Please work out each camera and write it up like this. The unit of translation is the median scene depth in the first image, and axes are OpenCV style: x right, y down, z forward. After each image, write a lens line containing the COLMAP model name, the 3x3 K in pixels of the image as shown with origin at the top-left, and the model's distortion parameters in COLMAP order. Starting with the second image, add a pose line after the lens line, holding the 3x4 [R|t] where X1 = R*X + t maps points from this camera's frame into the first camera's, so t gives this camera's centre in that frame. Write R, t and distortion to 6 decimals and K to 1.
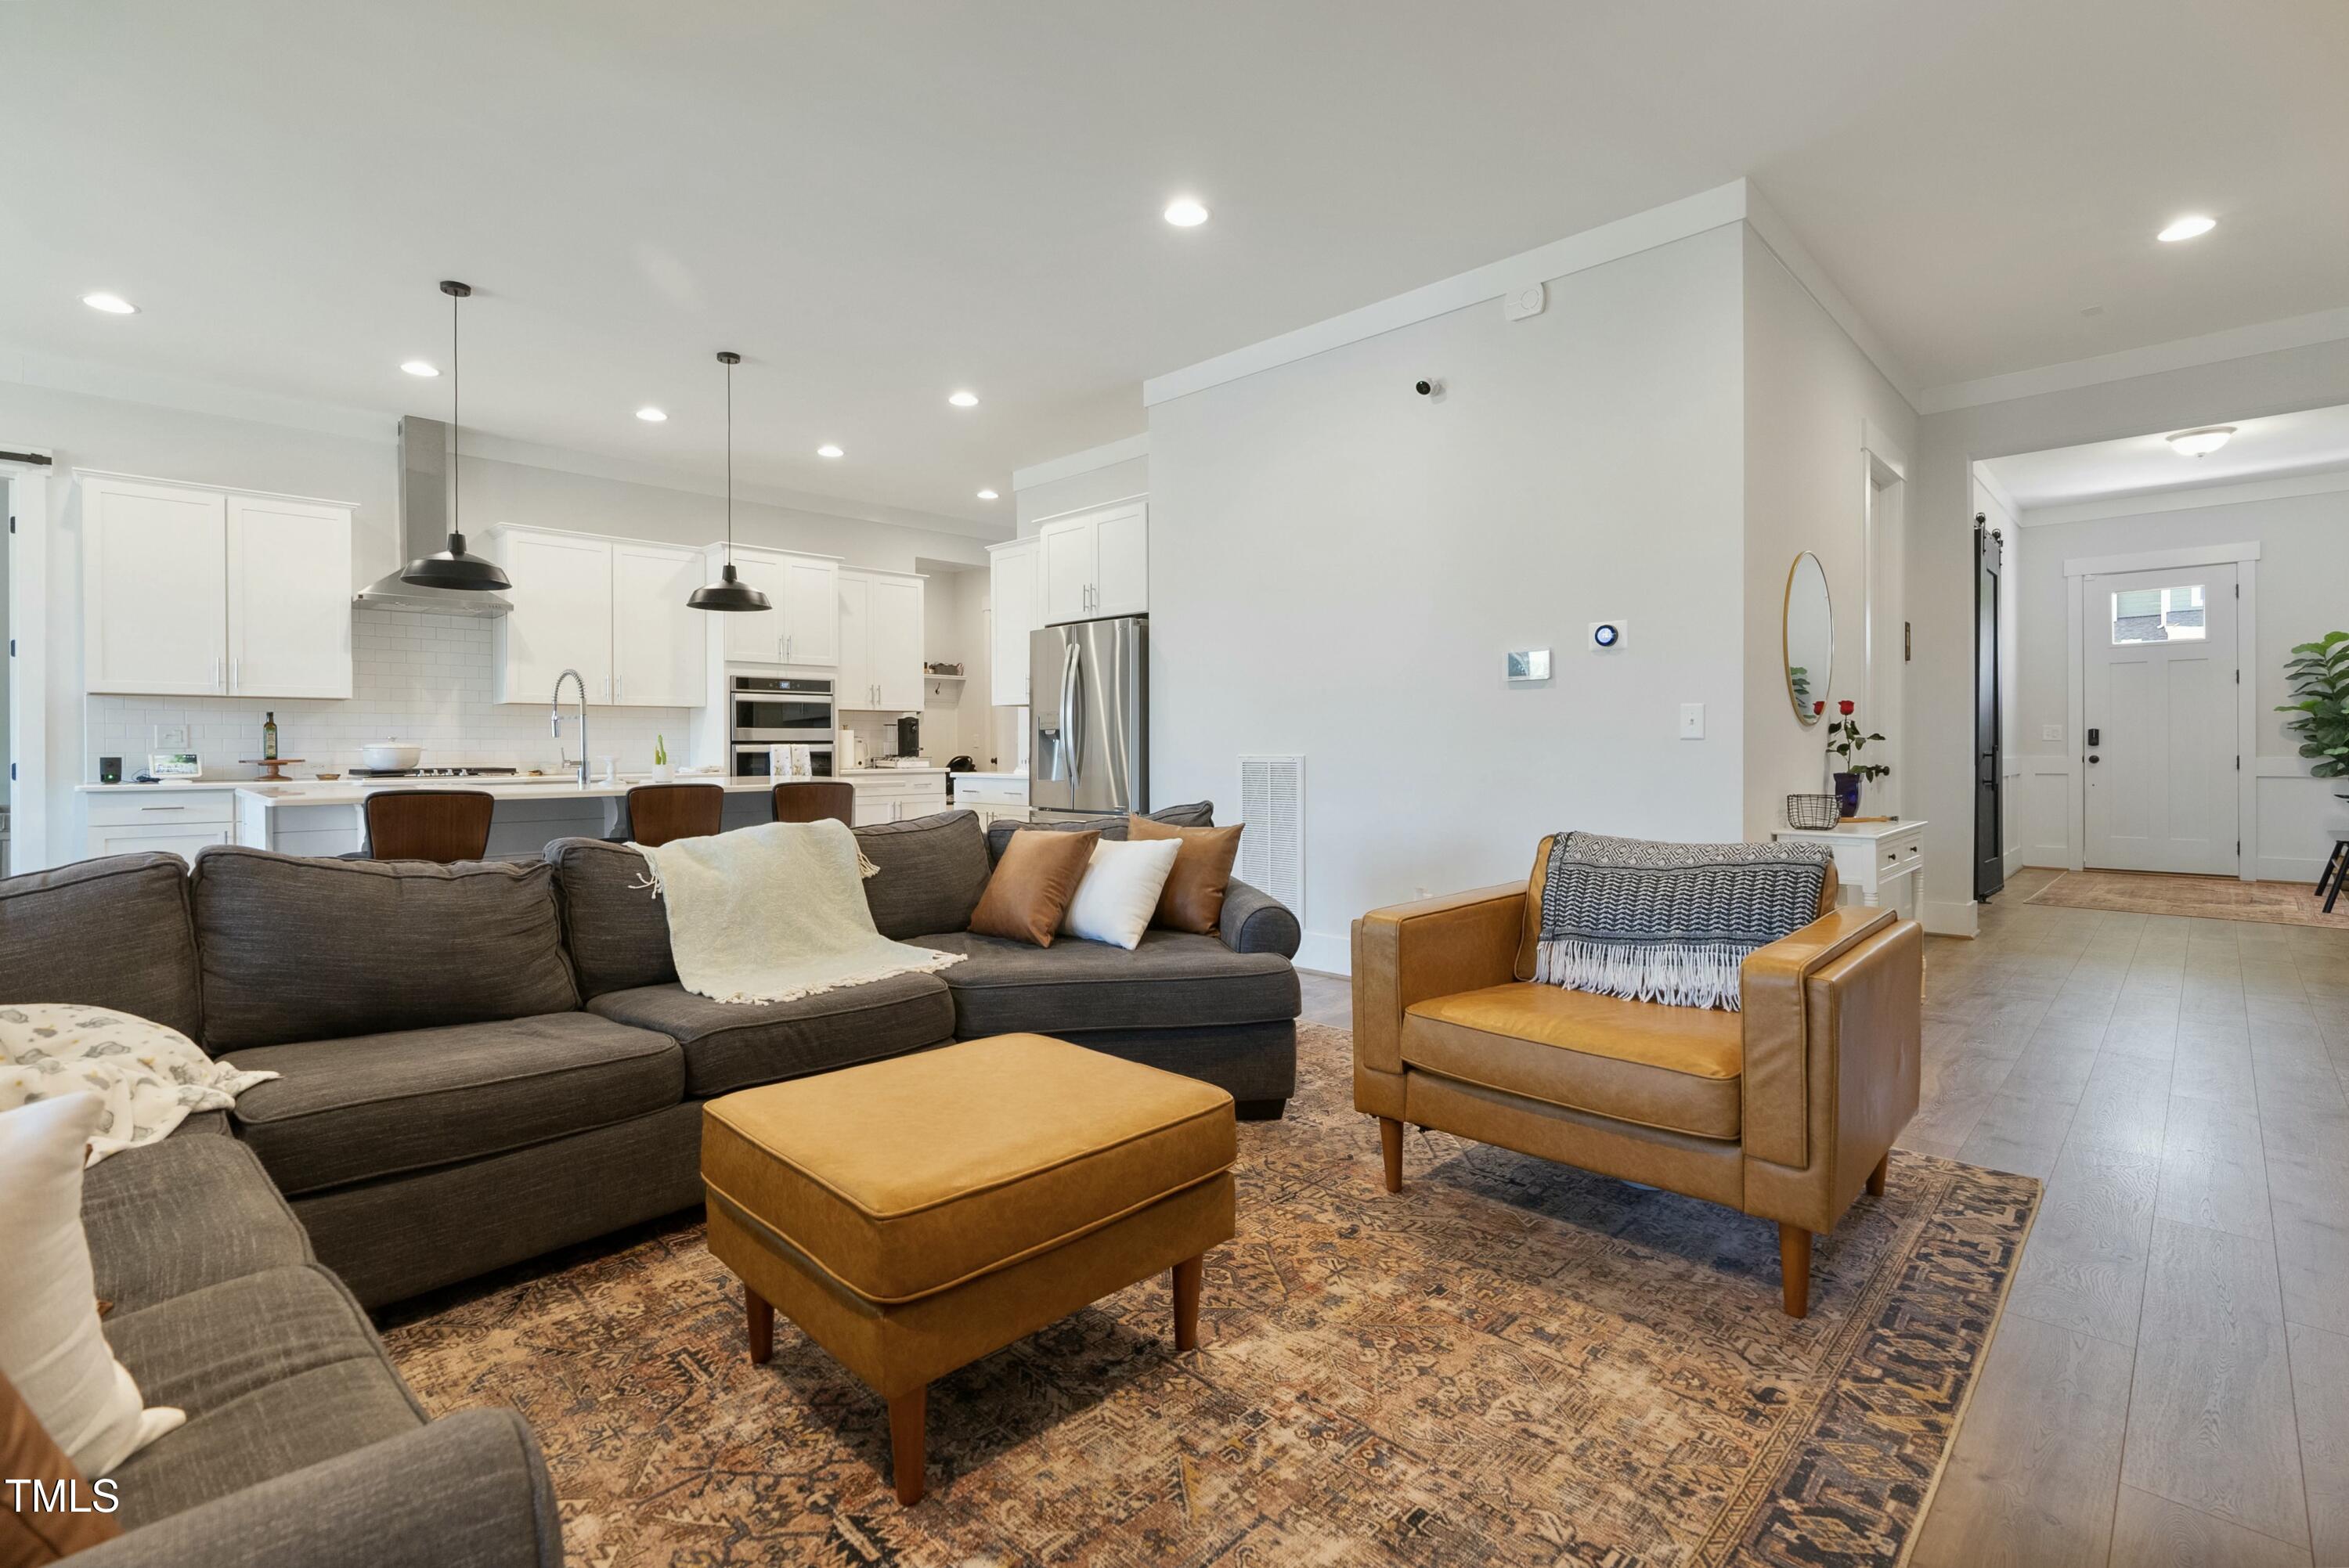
lens RADIAL K [[1071.1, 0, 1170.4], [0, 1071.1, 750.4], [0, 0, 1]] dist [-0.009675, 0.002510]
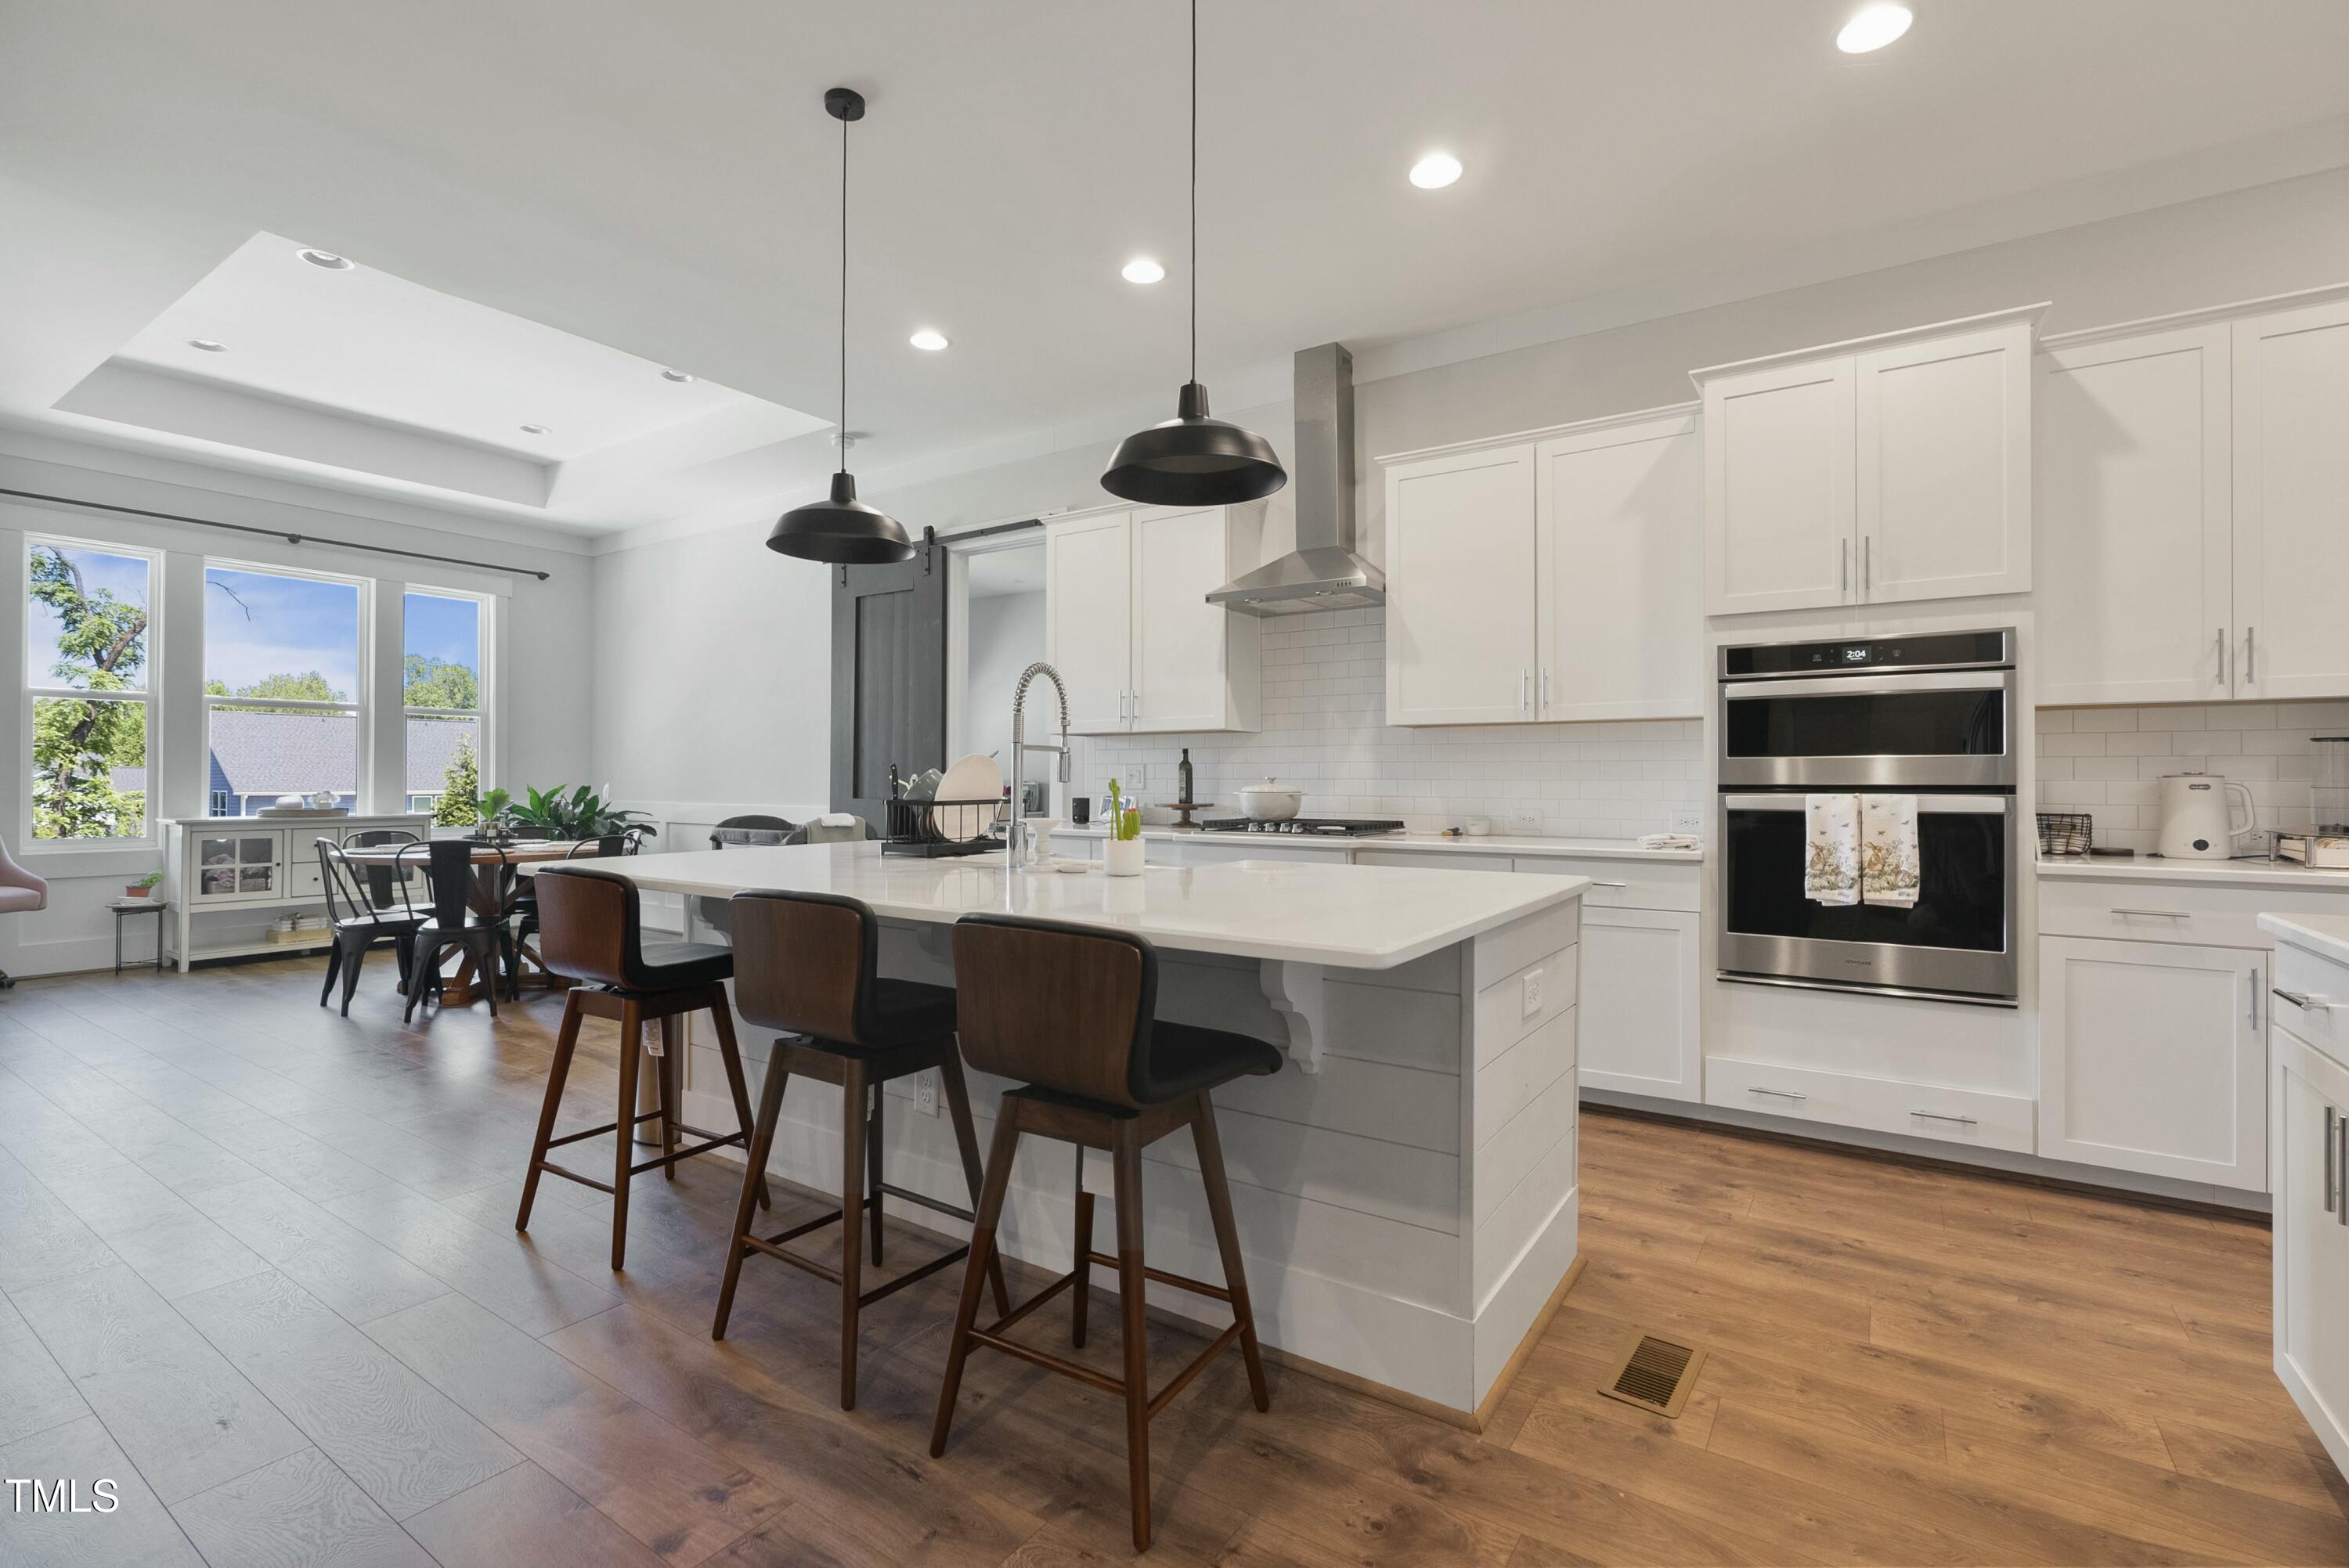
lens RADIAL K [[1071.1, 0, 1172.7], [0, 1071.1, 770.1], [0, 0, 1]] dist [-0.009675, 0.002510]
pose [[0.176241, -0.002581, -0.984344, 0.012183], [-0.005038, 0.999981, -0.003524, -0.013872], [0.984334, 0.005580, 0.176224, 0.752529]]
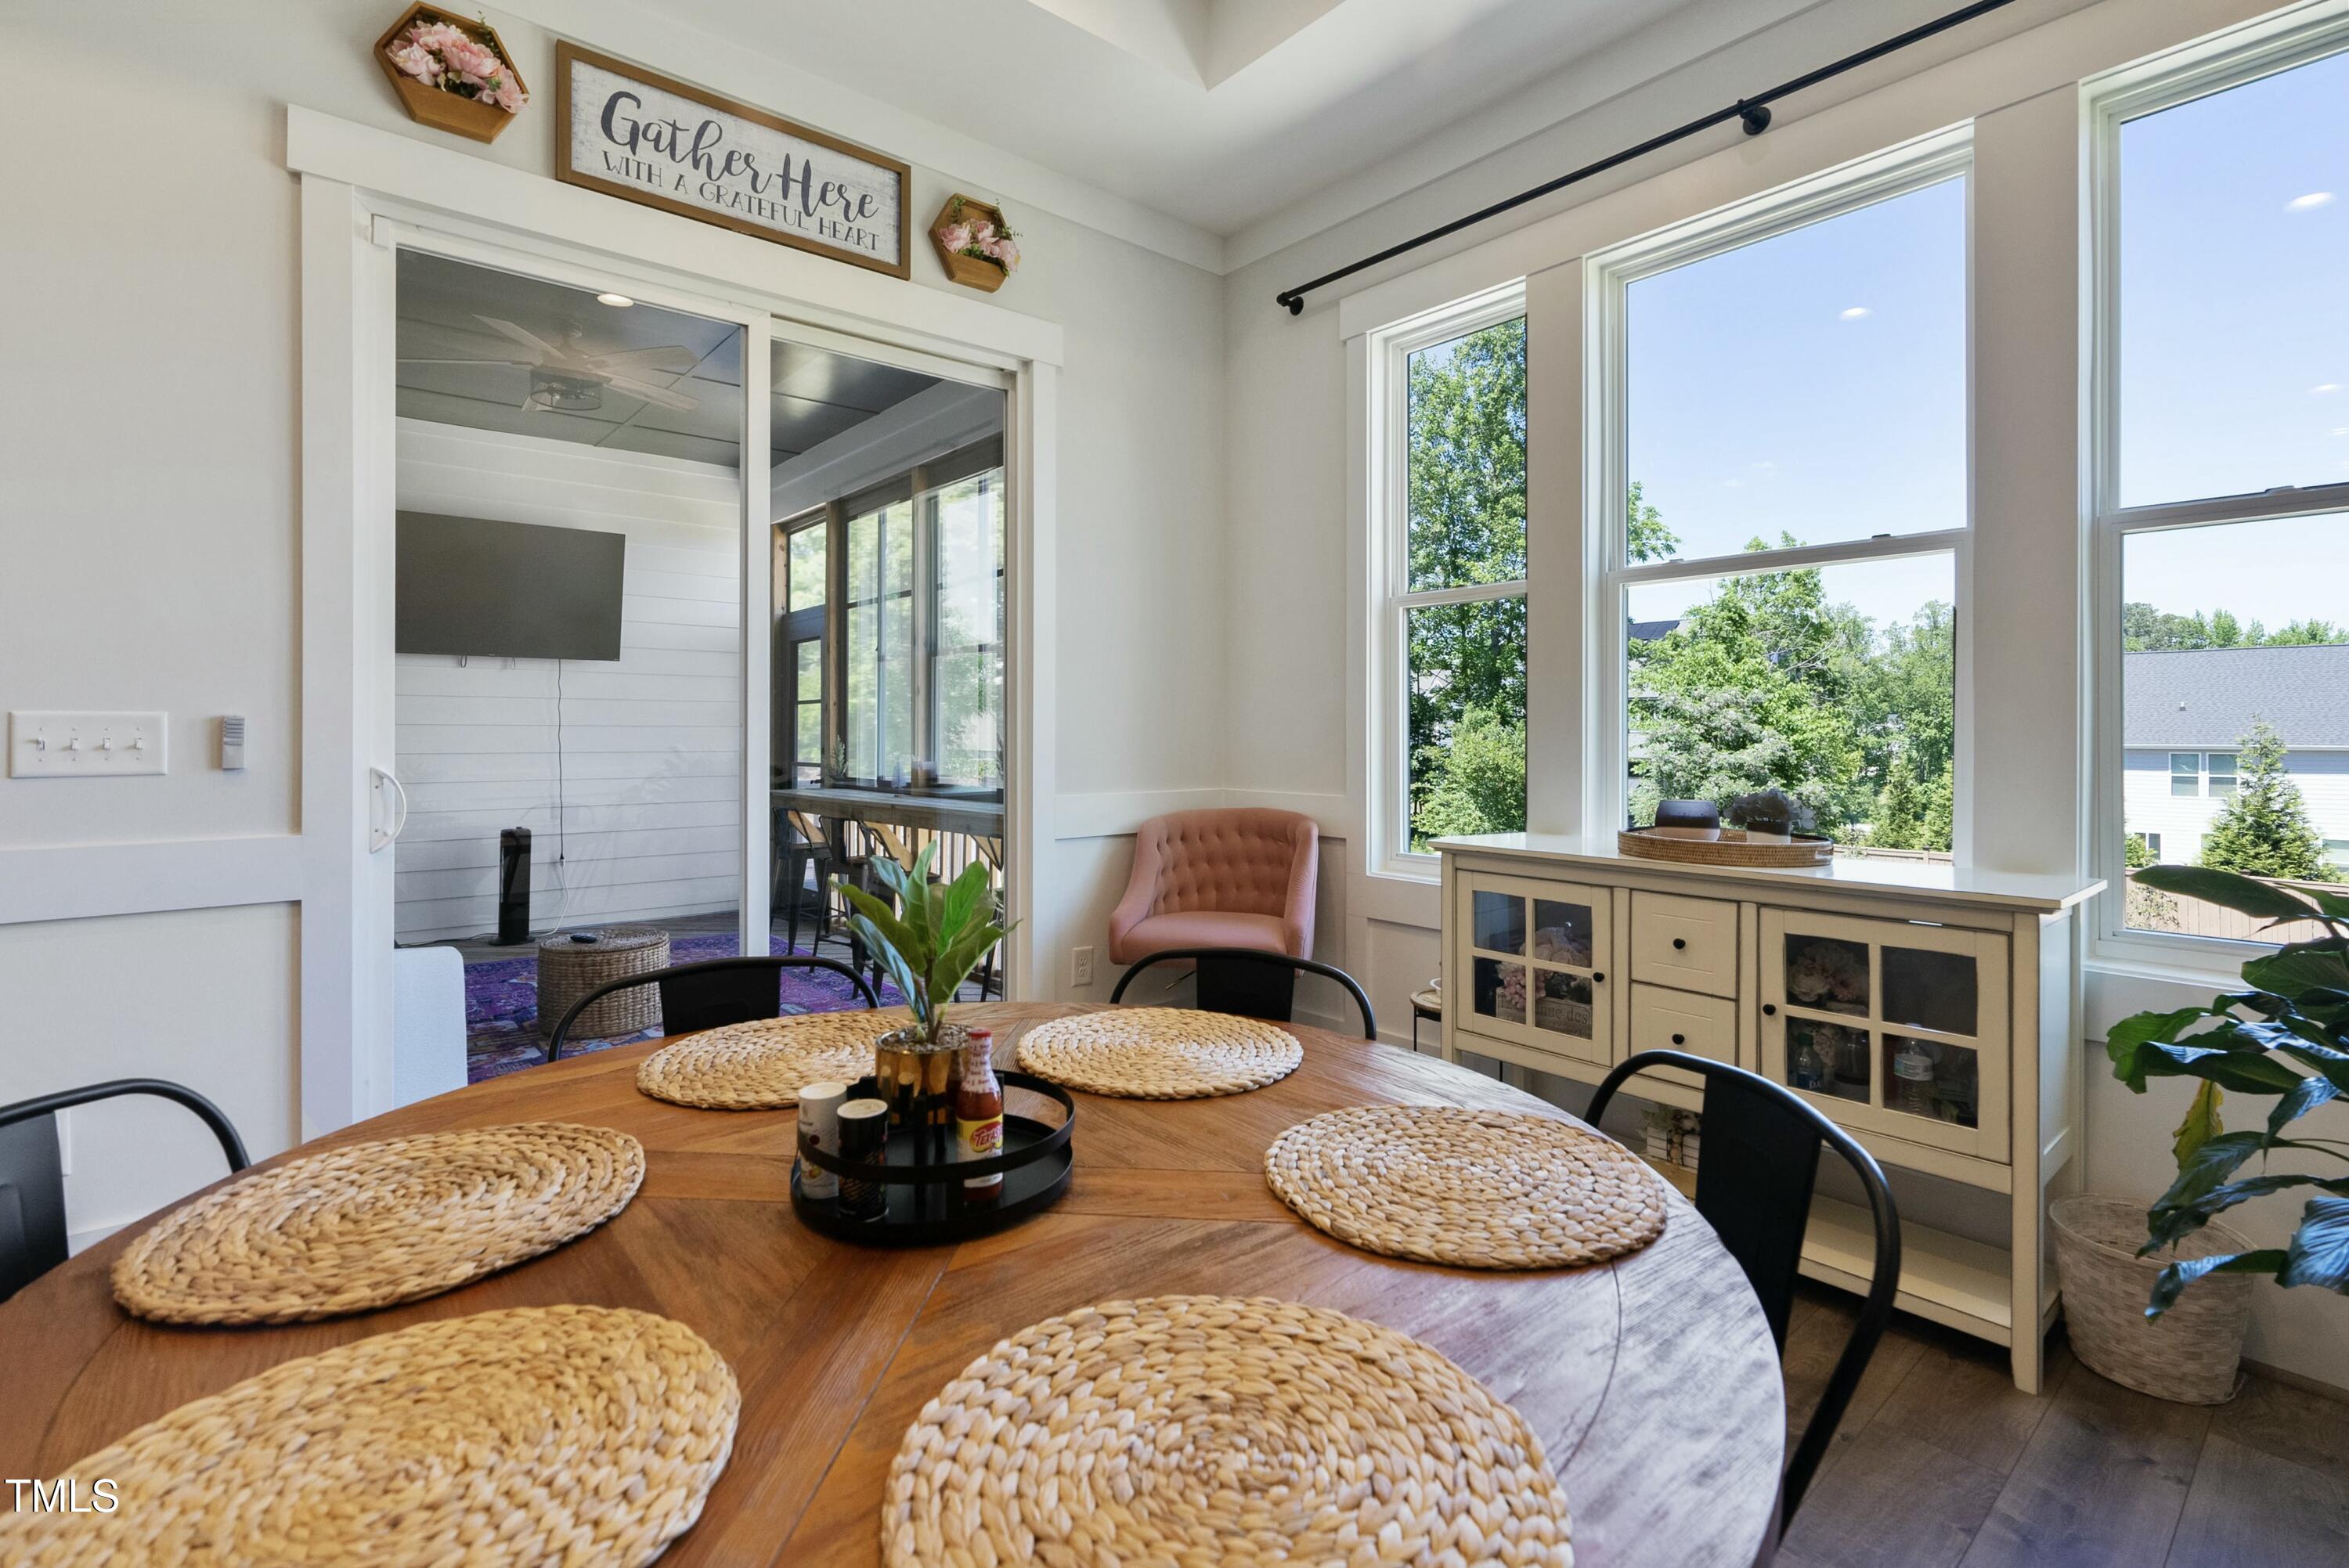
lens RADIAL K [[1071.1, 0, 1165.7], [0, 1071.1, 738.9], [0, 0, 1]] dist [-0.009675, 0.002510]
pose [[-0.994257, 0.004789, 0.106912, -0.991401], [0.005602, 0.999958, 0.007306, -0.013745], [-0.106872, 0.007863, -0.994242, 0.503284]]
